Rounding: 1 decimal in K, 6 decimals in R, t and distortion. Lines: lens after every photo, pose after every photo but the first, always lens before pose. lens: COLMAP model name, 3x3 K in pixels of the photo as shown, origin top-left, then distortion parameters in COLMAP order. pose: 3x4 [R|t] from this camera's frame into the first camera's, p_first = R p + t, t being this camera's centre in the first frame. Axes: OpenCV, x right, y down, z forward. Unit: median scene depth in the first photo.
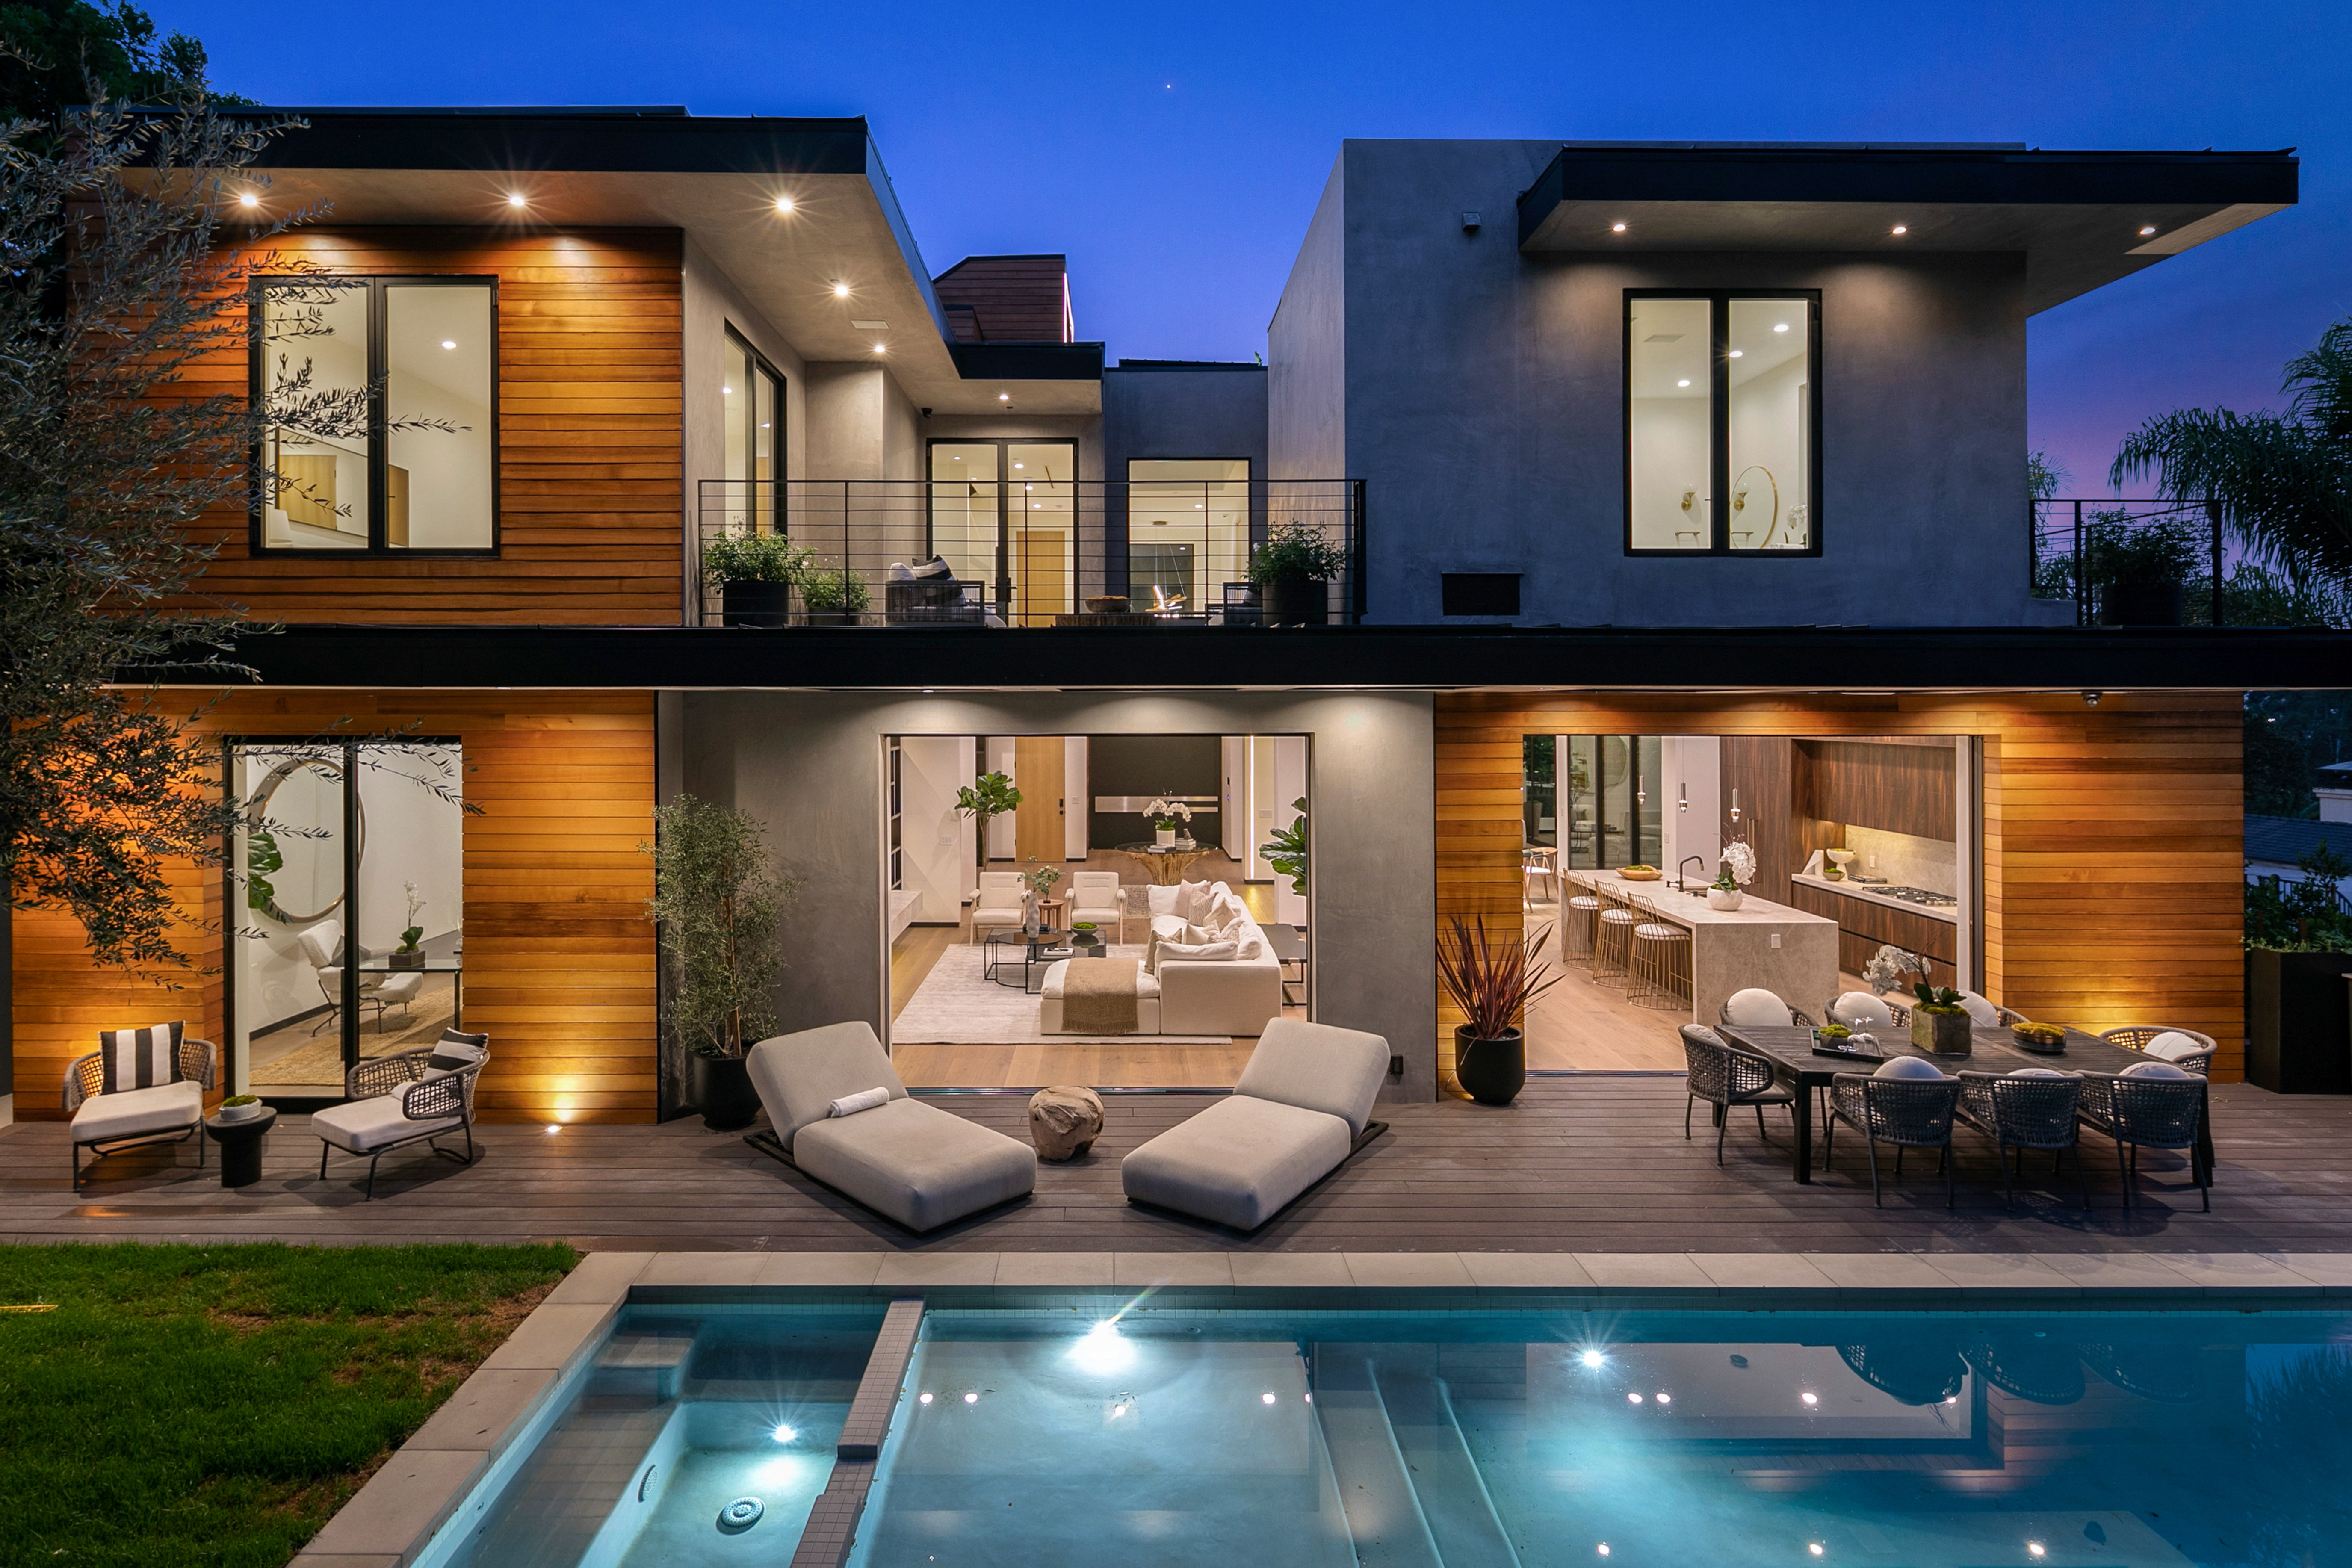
lens RADIAL K [[1103.0, 0, 1172.1], [0, 1103.0, 739.2], [0, 0, 1]] dist [0.003391, 0.000009]
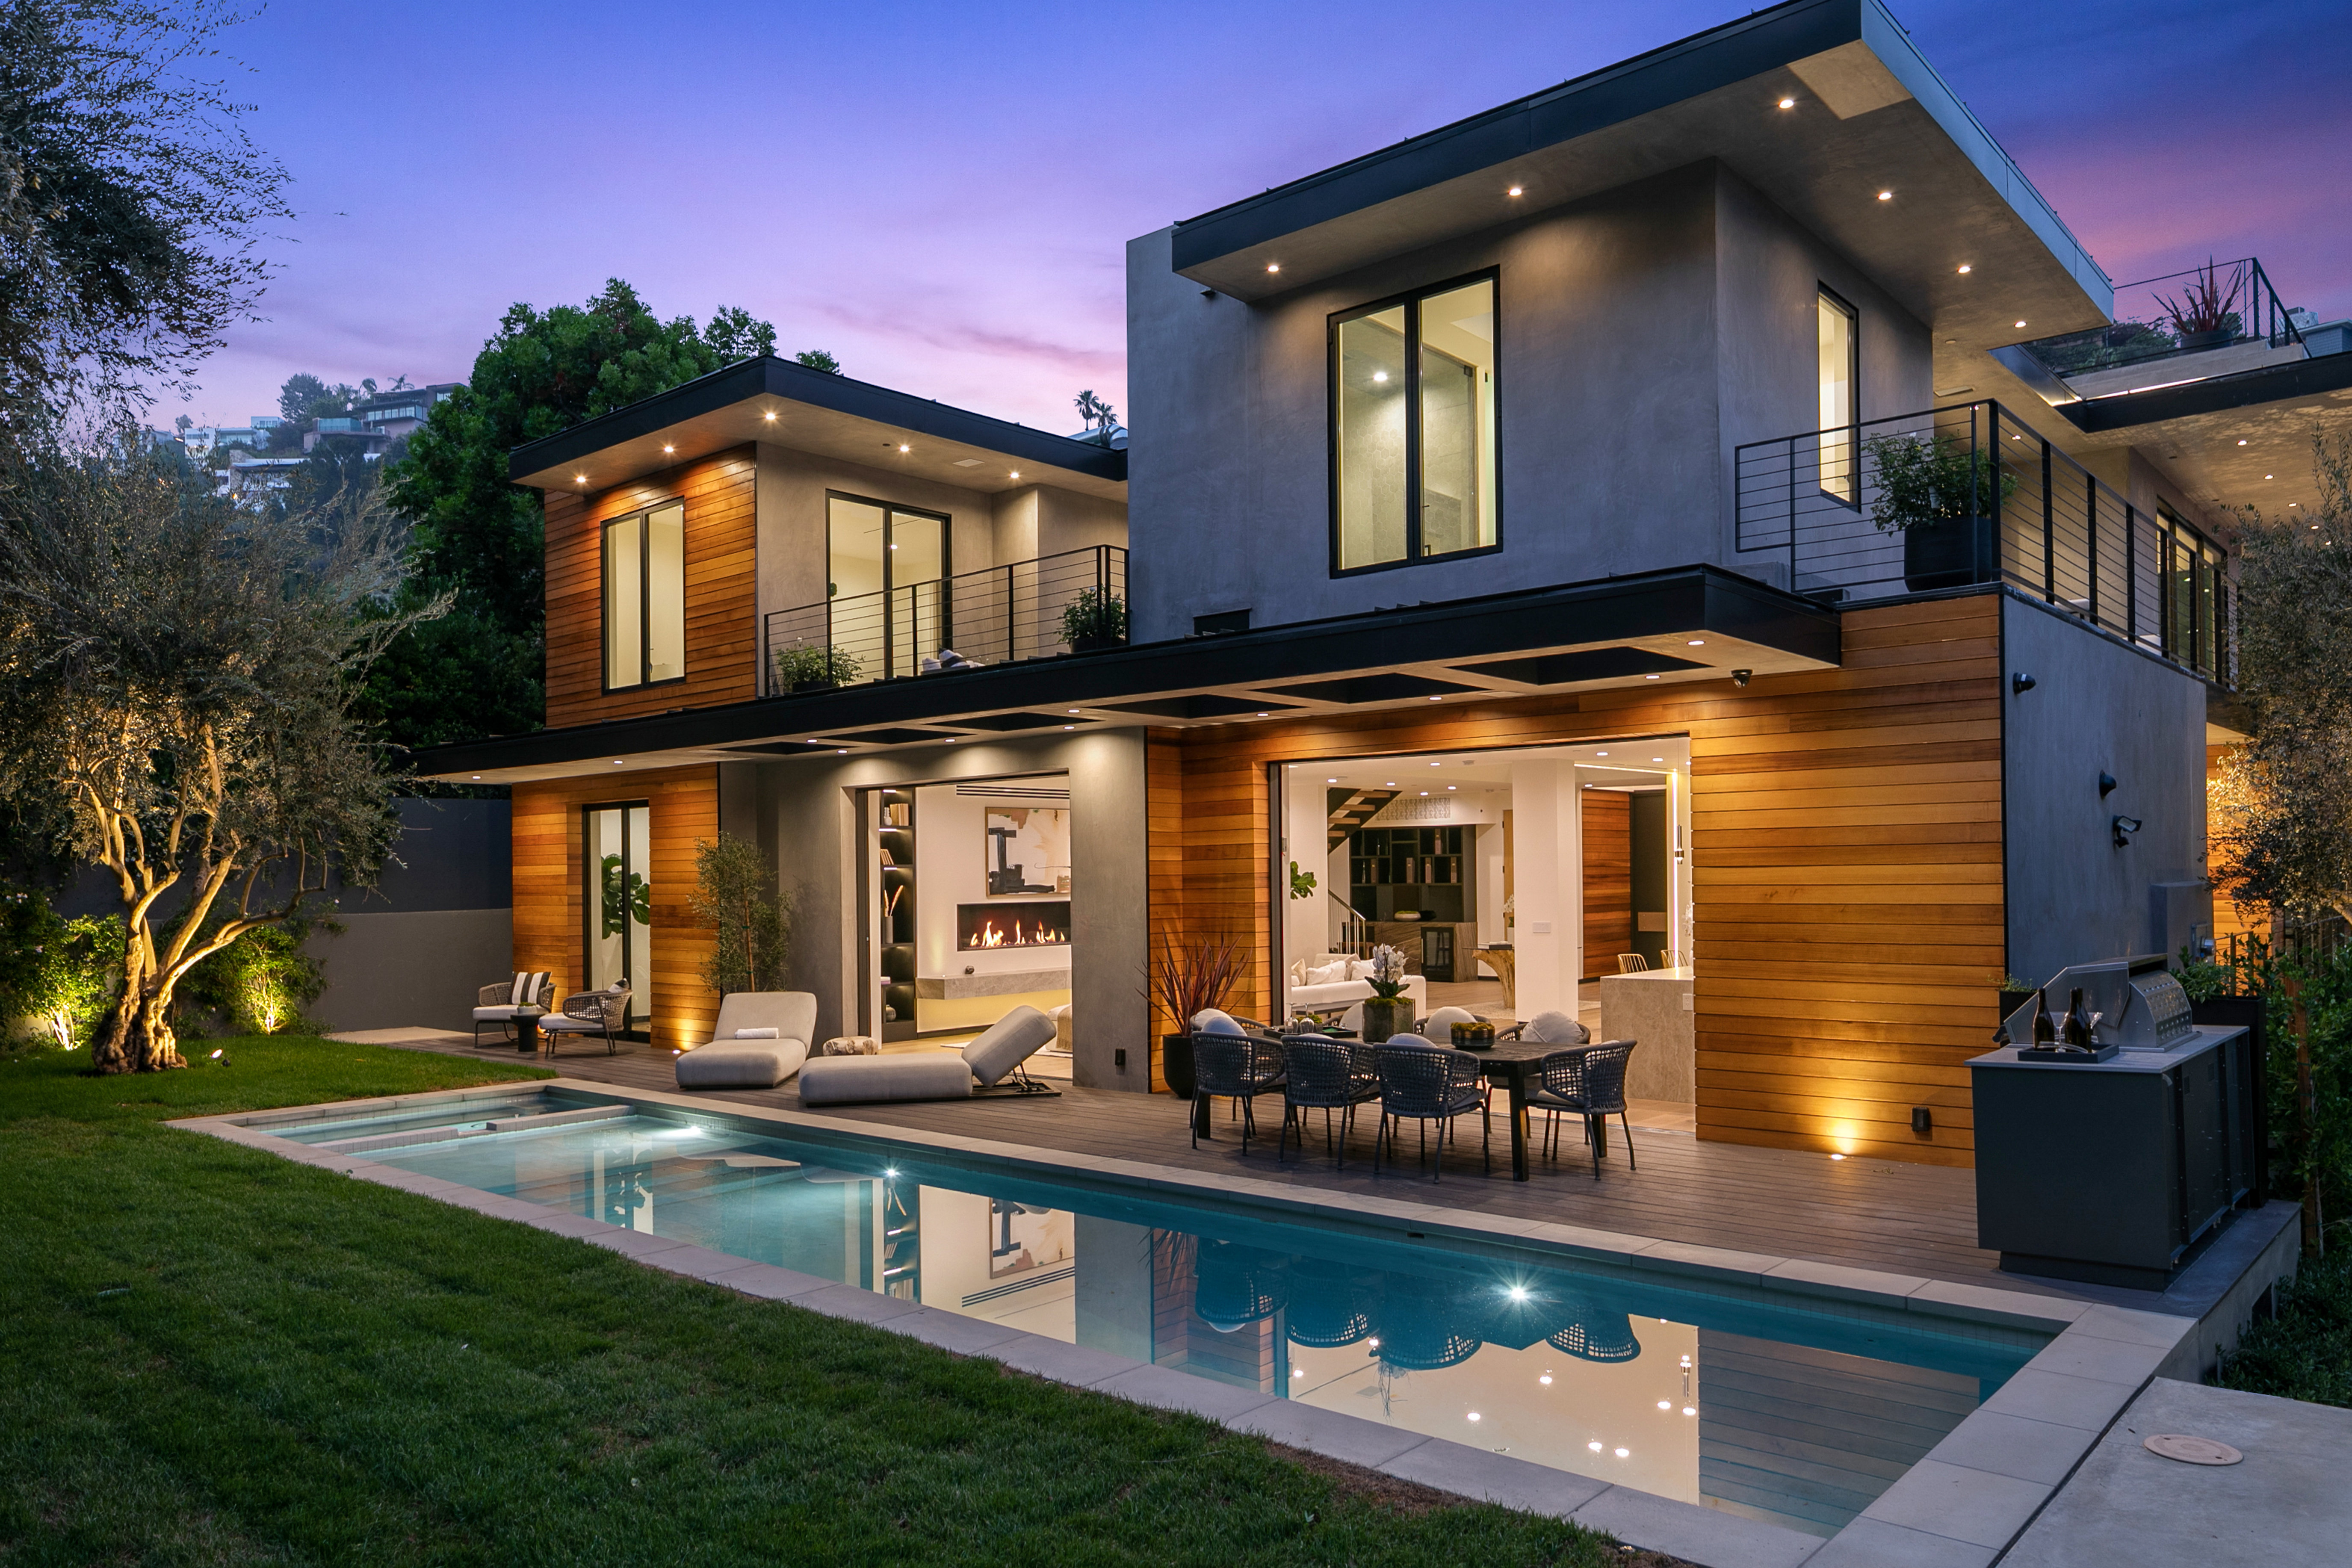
lens RADIAL K [[1599.6, 0, 1182.9], [0, 1599.6, 850.1], [0, 0, 1]] dist [-0.007437, -0.000274]
pose [[0.753550, -0.019924, -0.657089, 1.263630], [0.010979, 0.999783, -0.017724, 0.105995], [0.657299, 0.006142, 0.753605, -0.186945]]
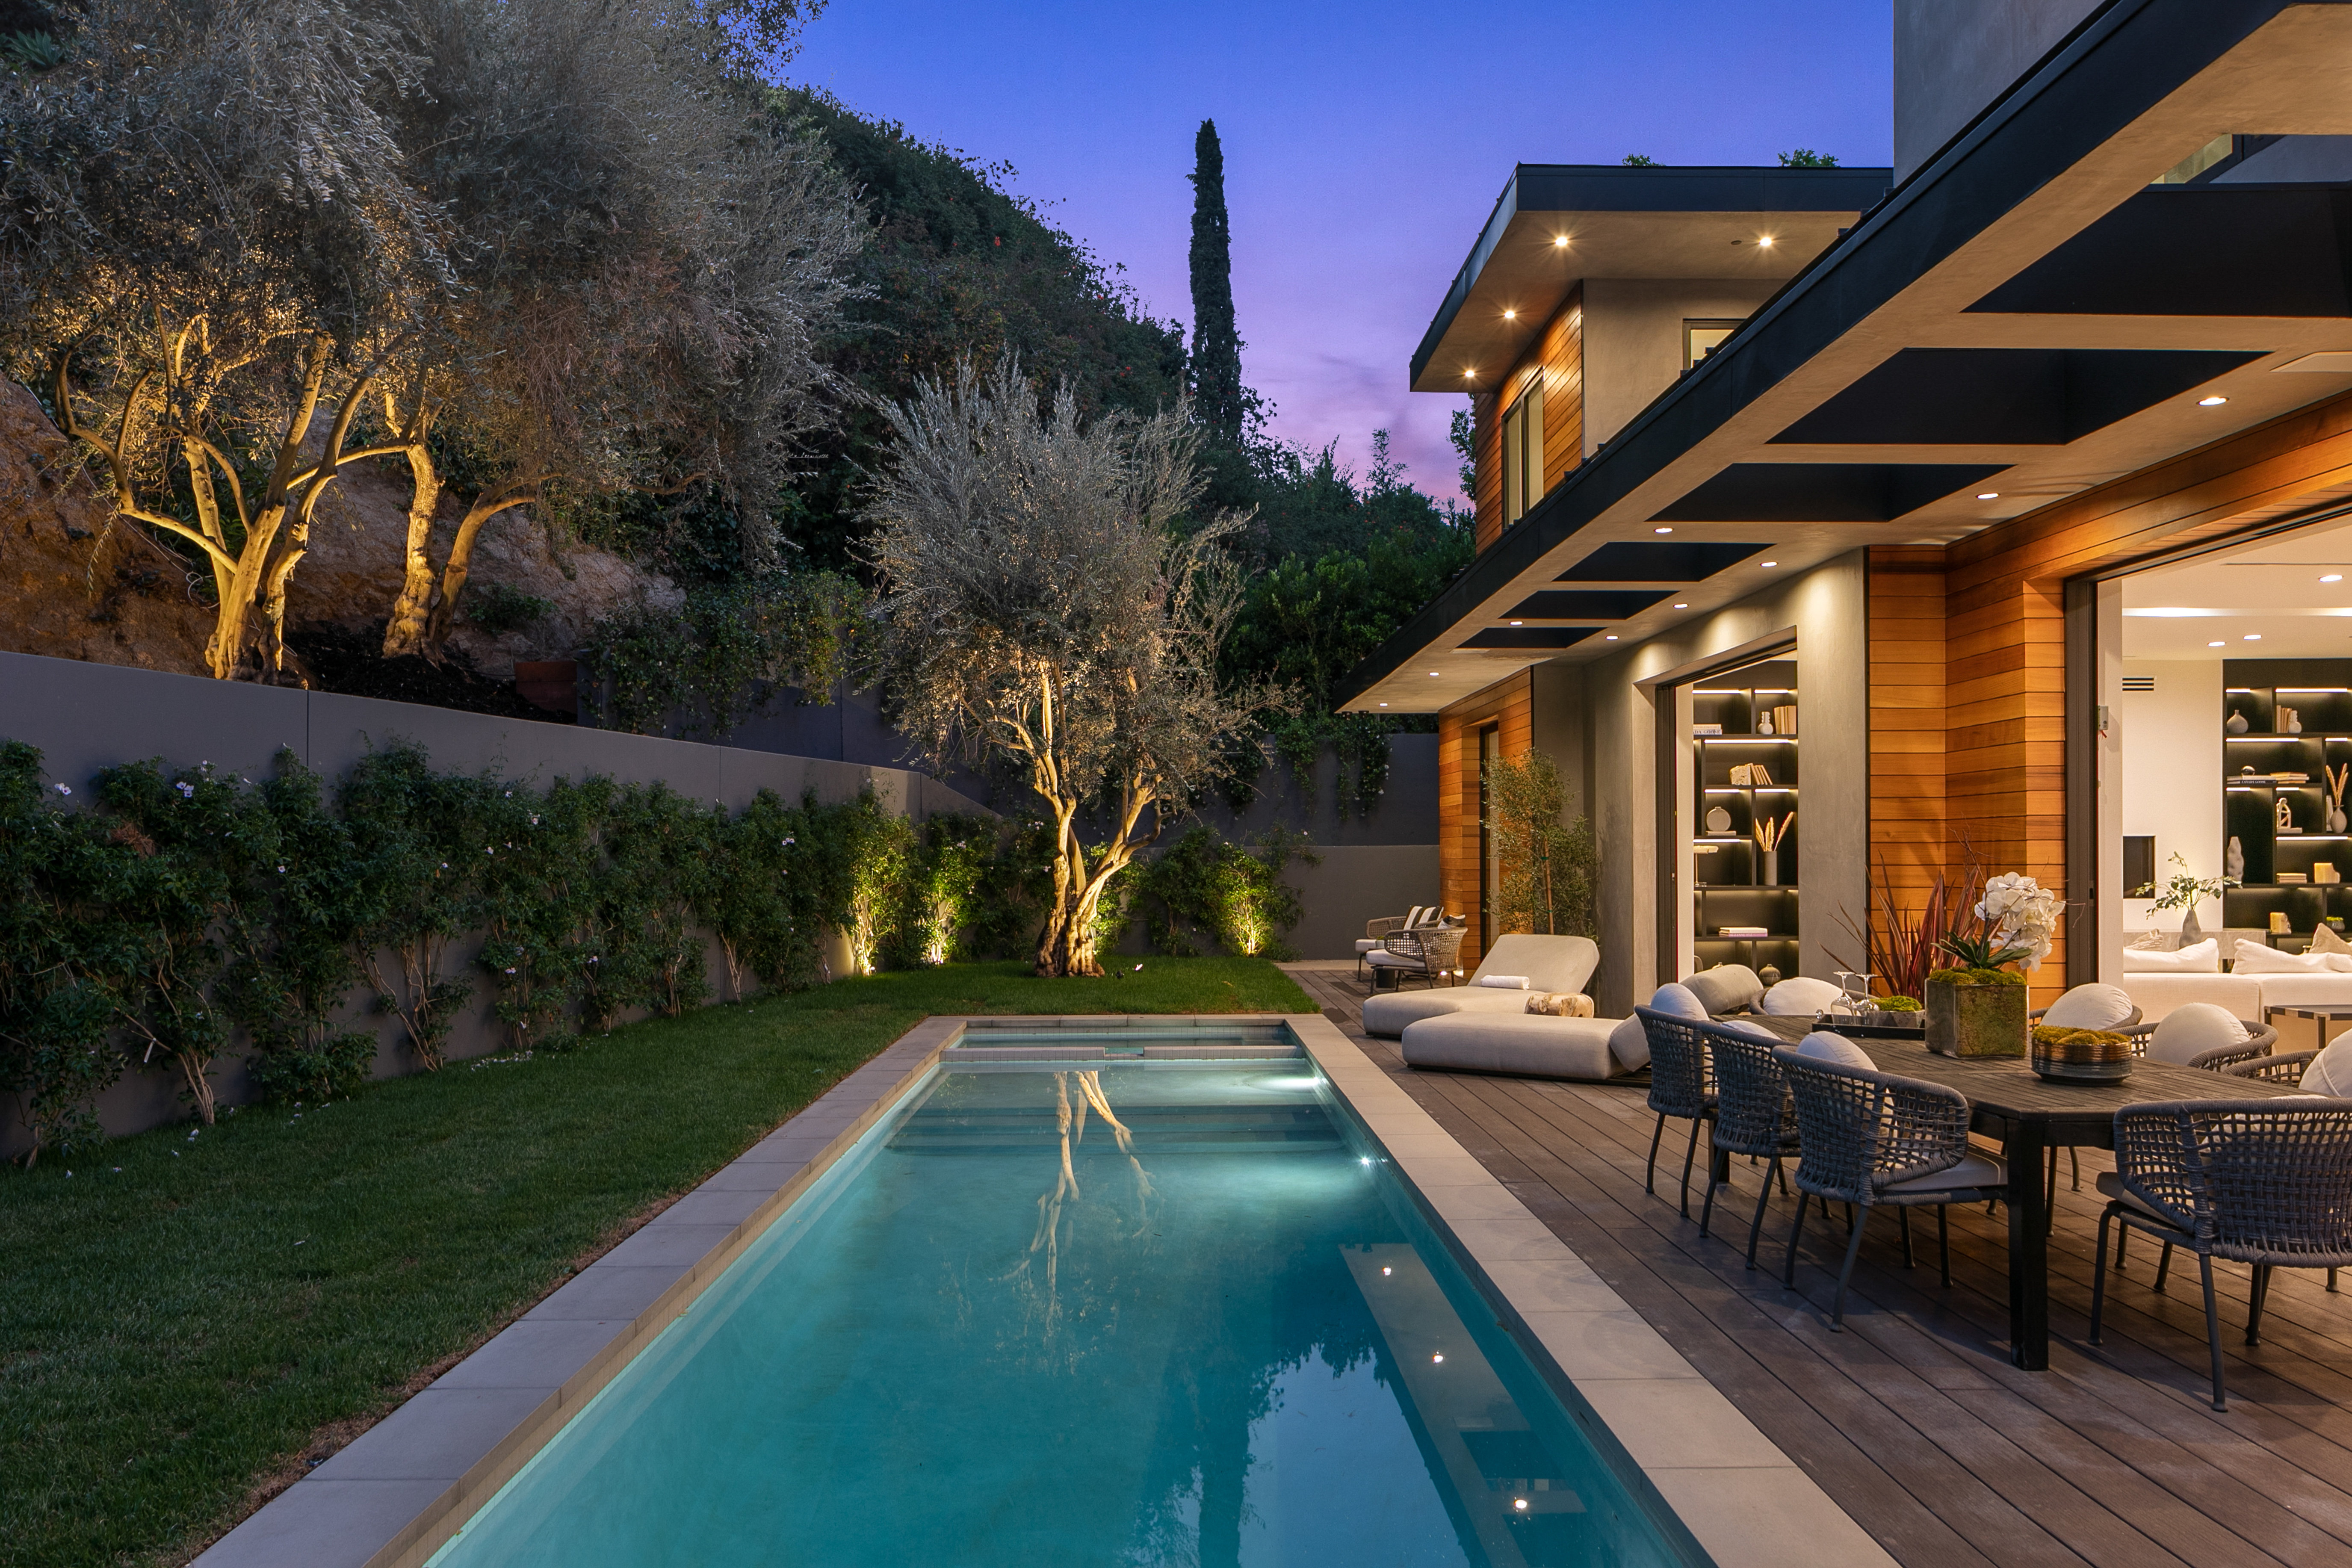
lens RADIAL K [[1599.6, 0, 1182.9], [0, 1599.6, 850.1], [0, 0, 1]] dist [-0.007437, -0.000274]
pose [[0.026531, 0.000937, -0.999648, 1.216438], [0.000208, 1.000000, 0.000943, 0.148579], [0.999648, -0.000233, 0.026531, 0.495545]]
